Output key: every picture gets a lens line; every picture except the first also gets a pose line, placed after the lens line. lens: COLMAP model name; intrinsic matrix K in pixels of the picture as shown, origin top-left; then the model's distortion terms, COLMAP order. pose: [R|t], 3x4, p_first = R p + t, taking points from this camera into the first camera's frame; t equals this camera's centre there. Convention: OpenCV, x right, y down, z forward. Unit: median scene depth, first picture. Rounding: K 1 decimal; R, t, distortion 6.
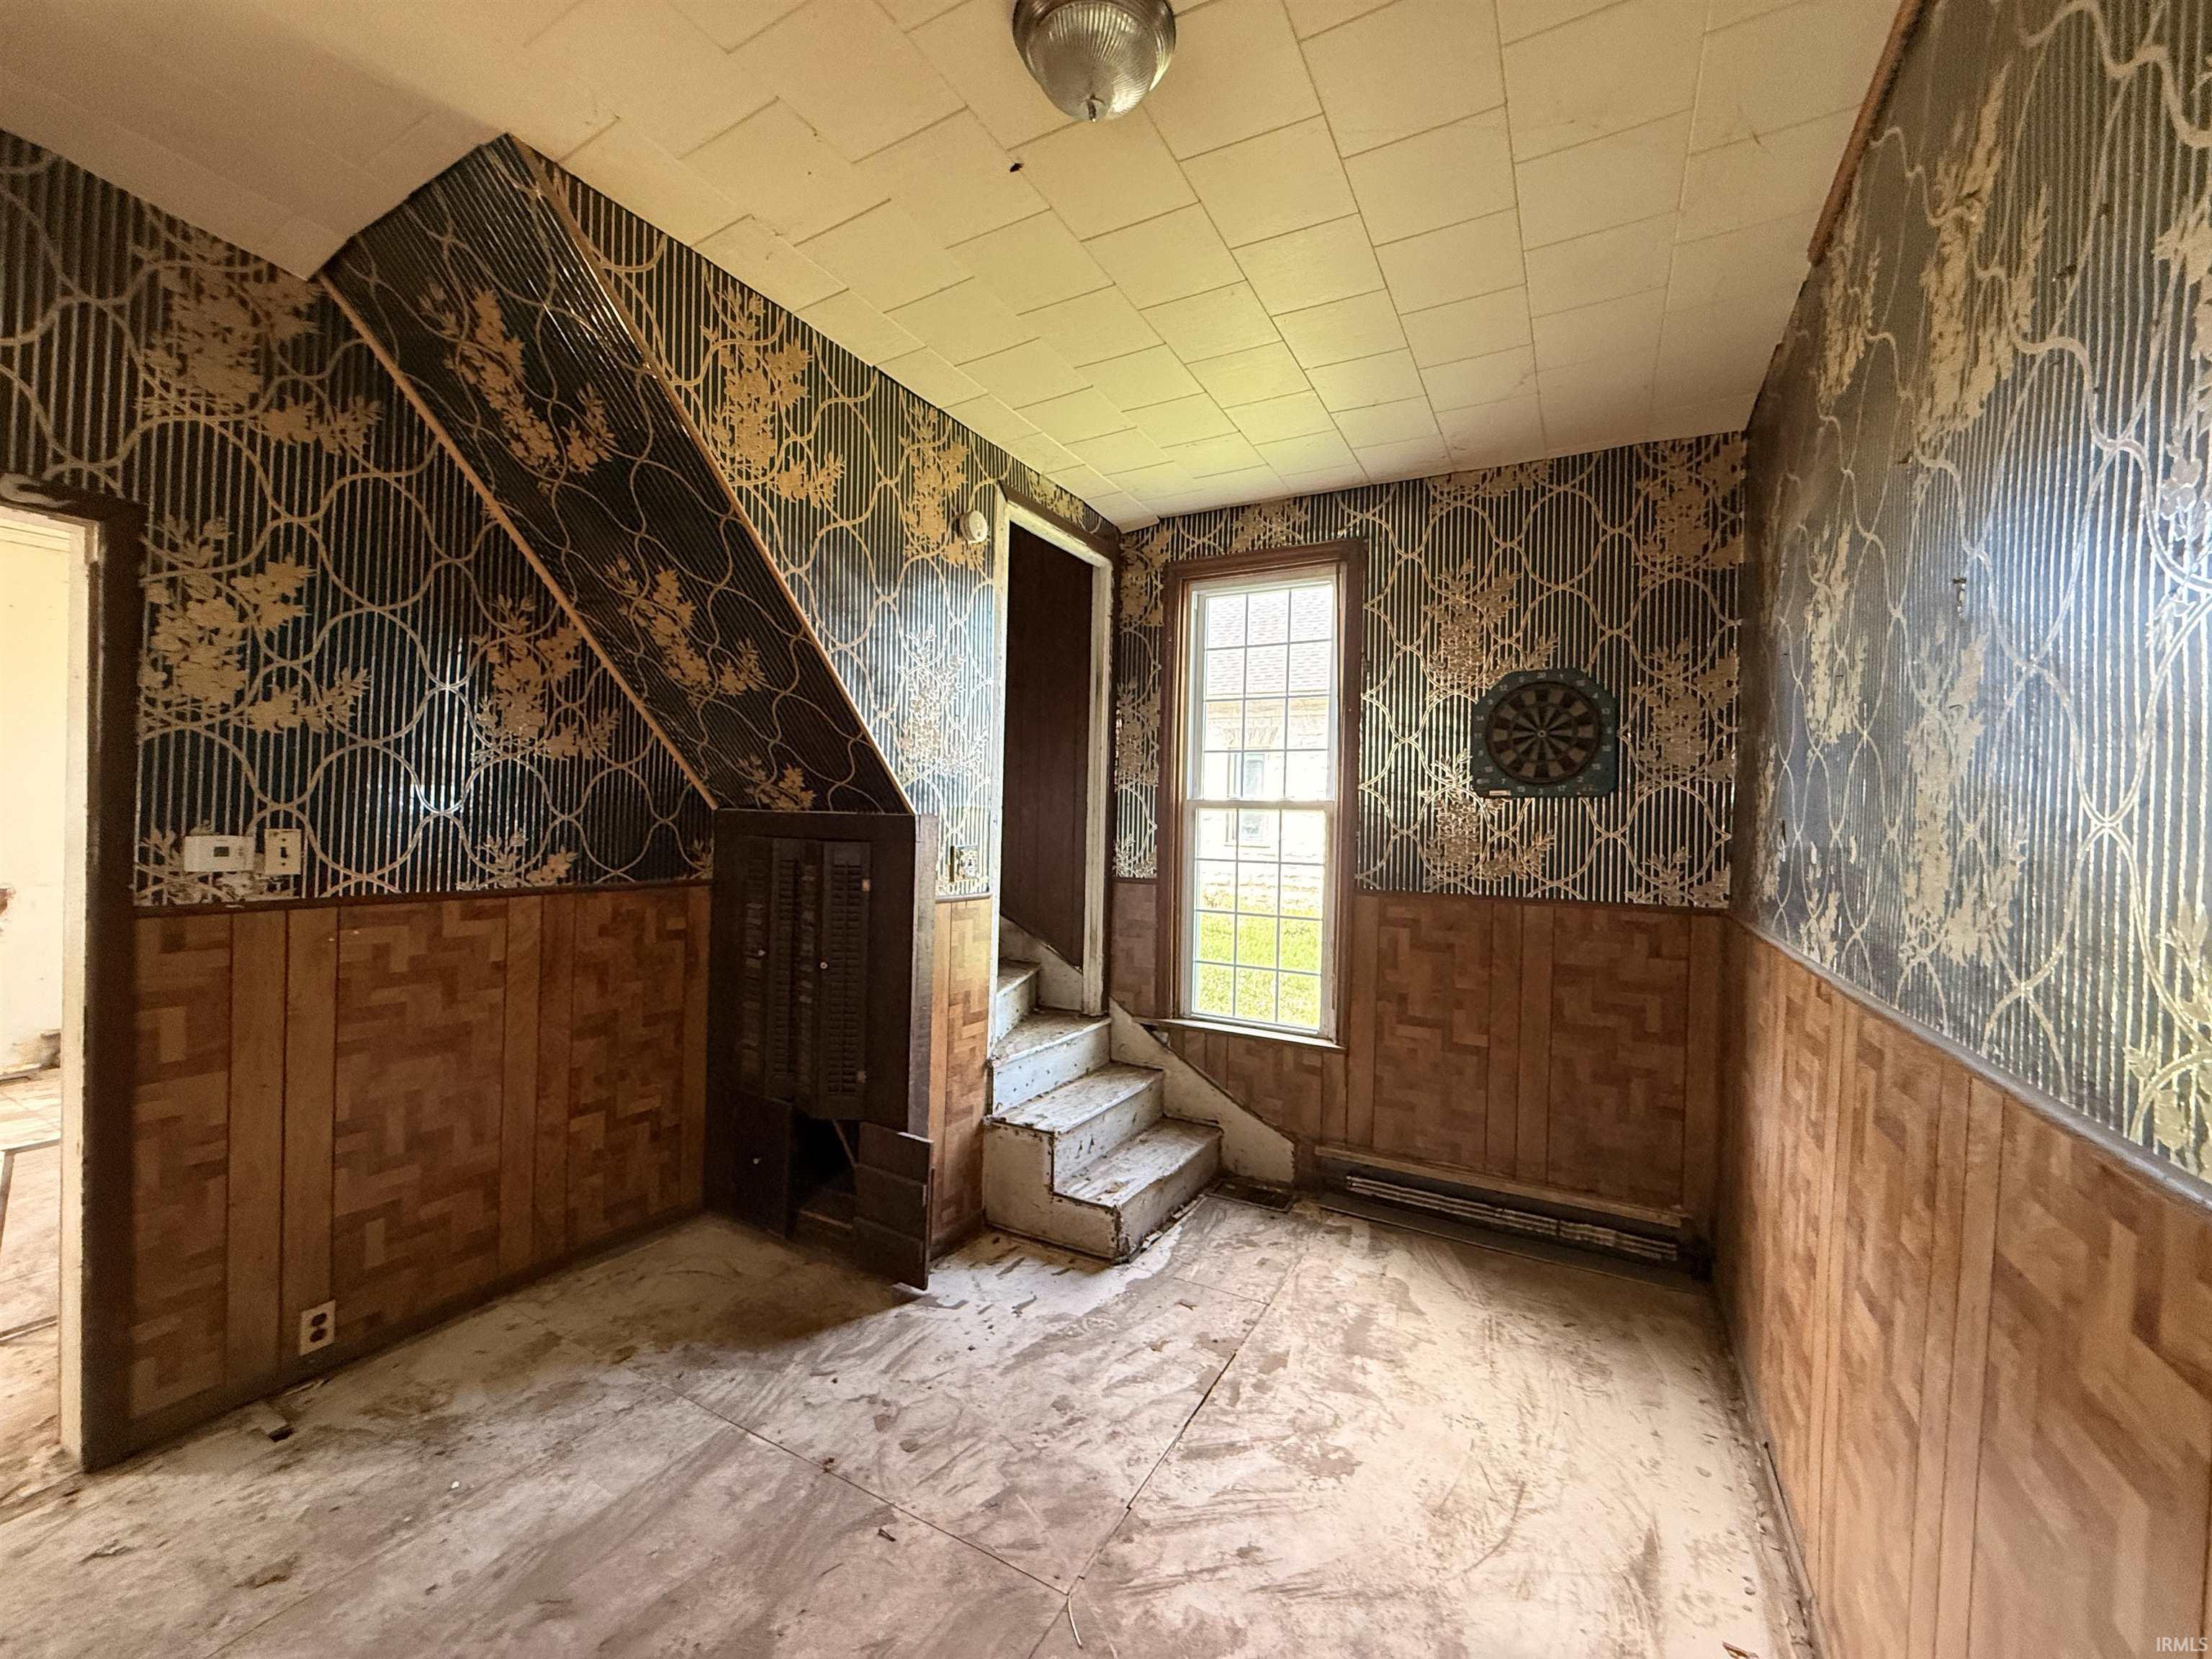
lens RADIAL K [[885.0, 0, 1100.4], [0, 885.0, 826.5], [0, 0, 1]] dist [0.000592, 0.000383]
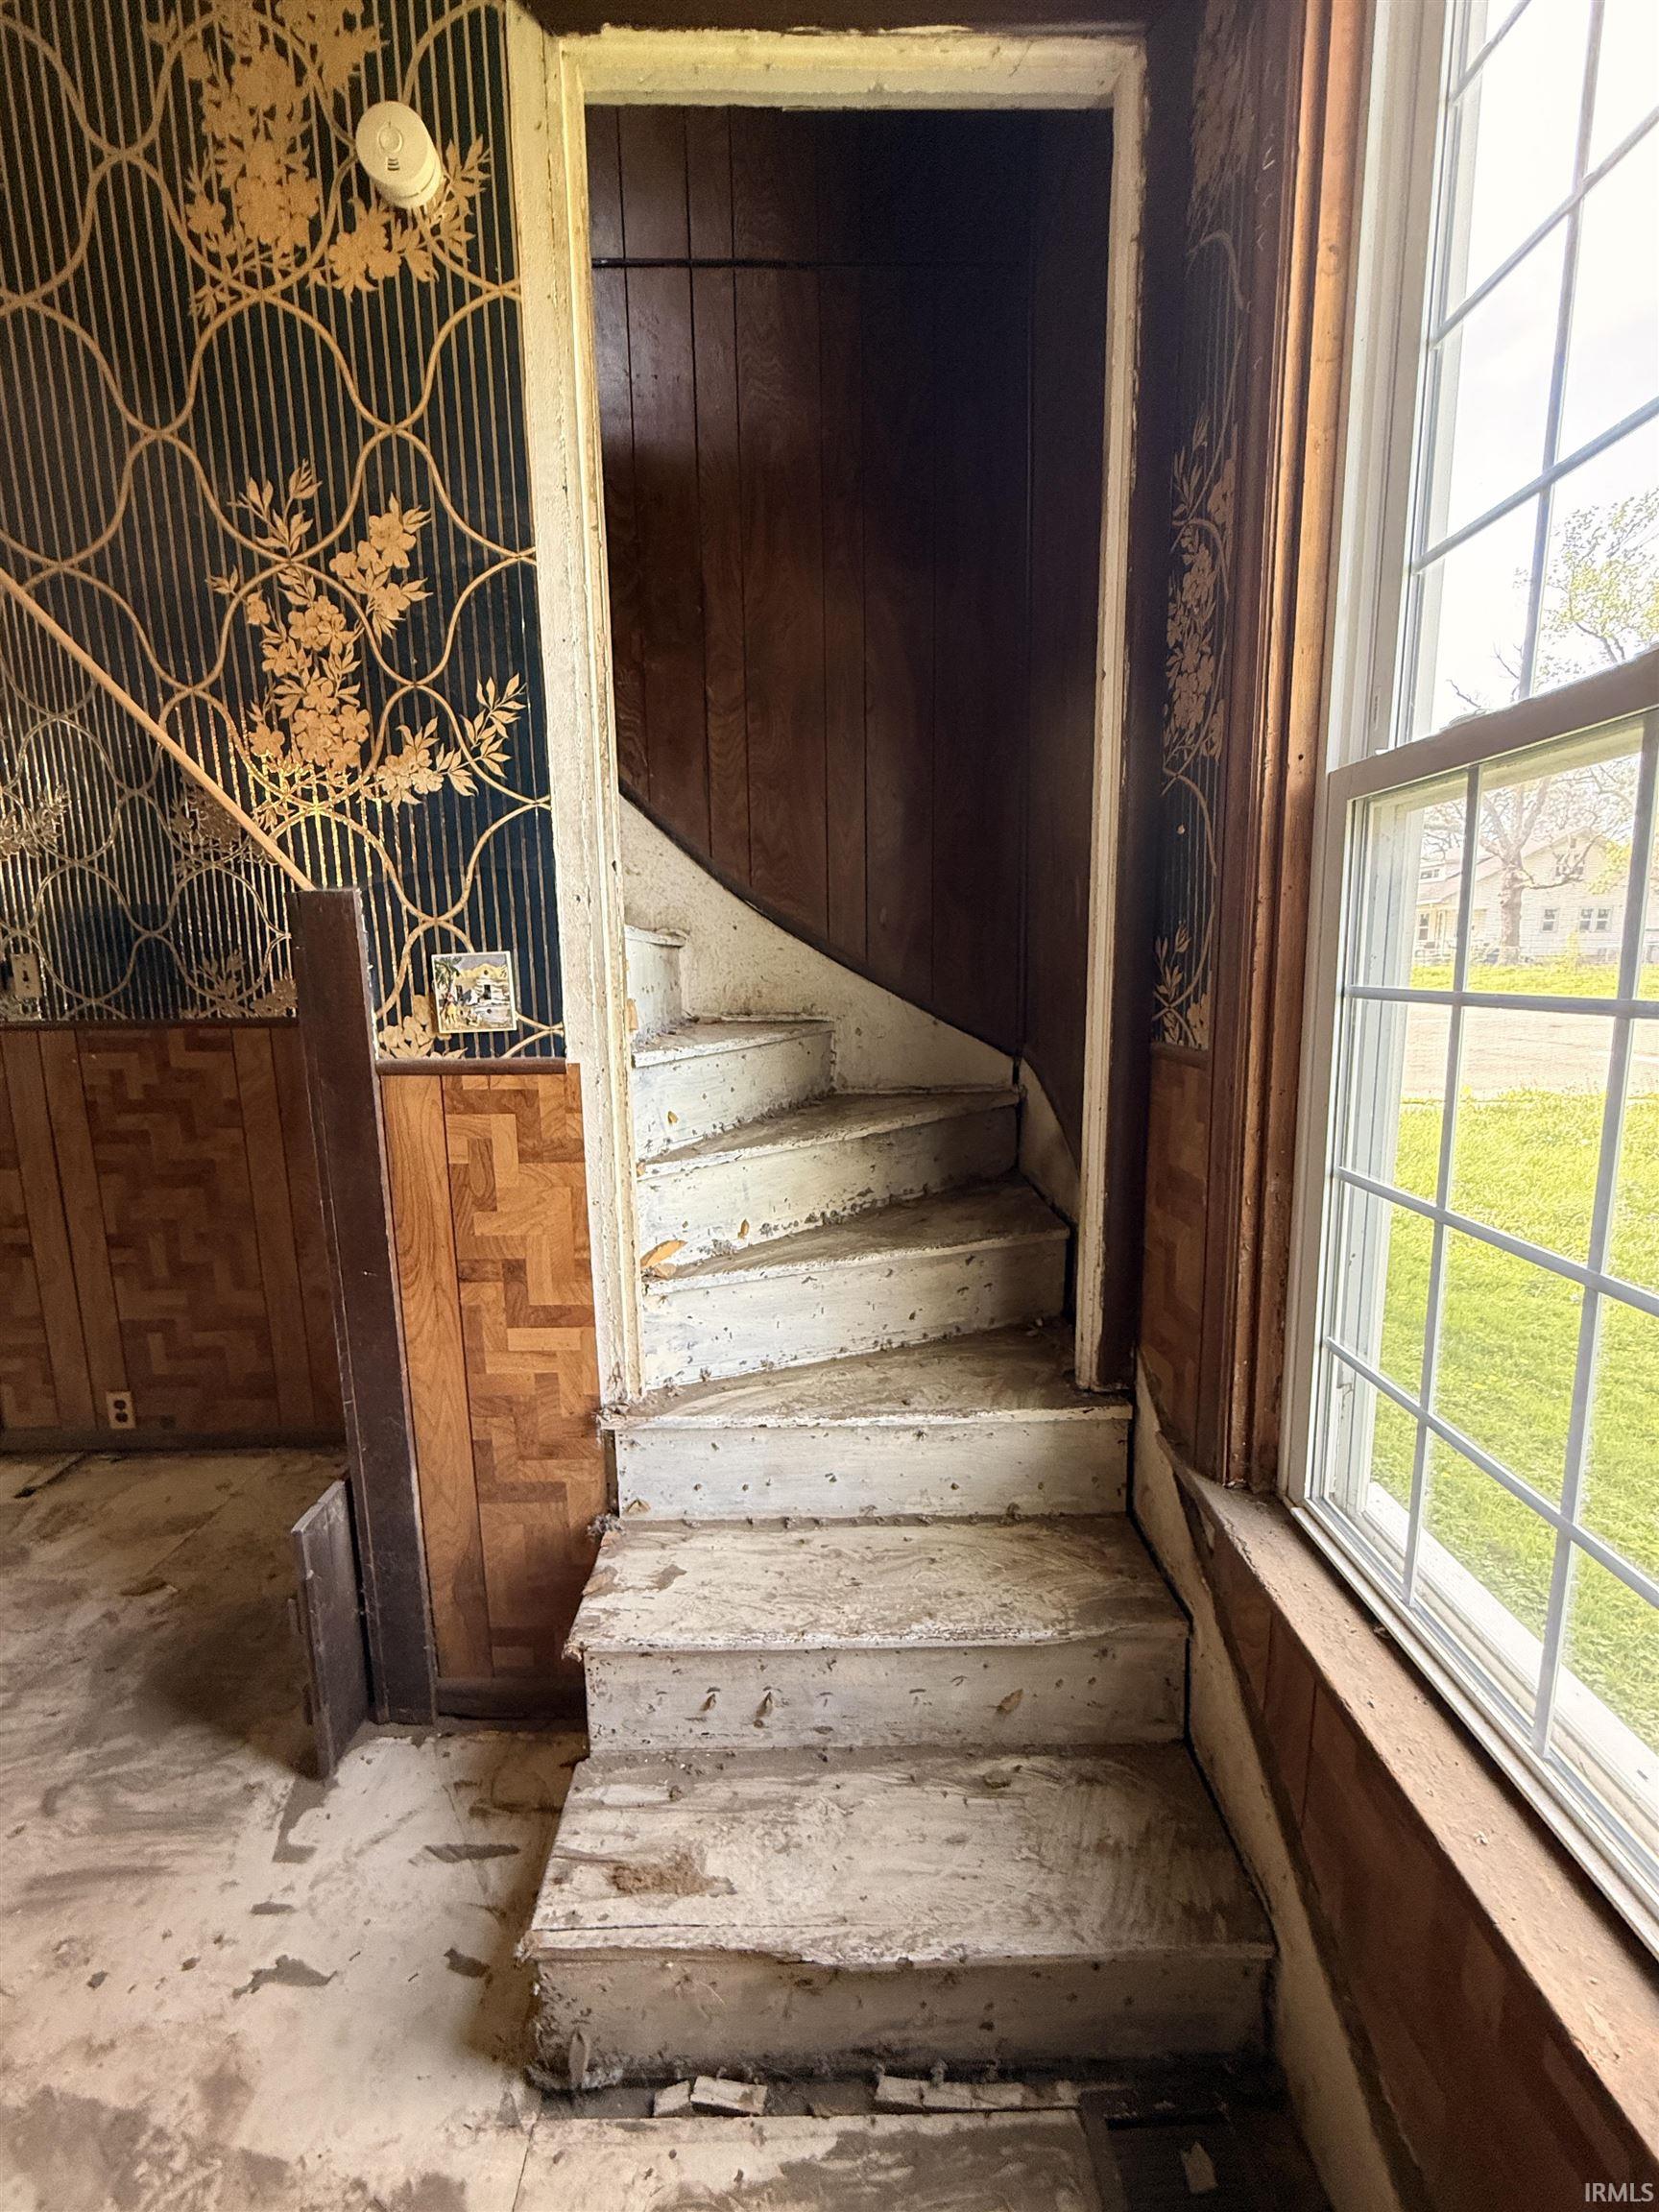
lens RADIAL K [[885.0, 0, 839.7], [0, 885.0, 1099.1], [0, 0, 1]] dist [0.000592, 0.000383]
pose [[0.497879, 0.104214, -0.860962, 0.404167], [0.020864, 0.991027, 0.132022, 0.045421], [0.866996, -0.083694, 0.491237, 1.081160]]
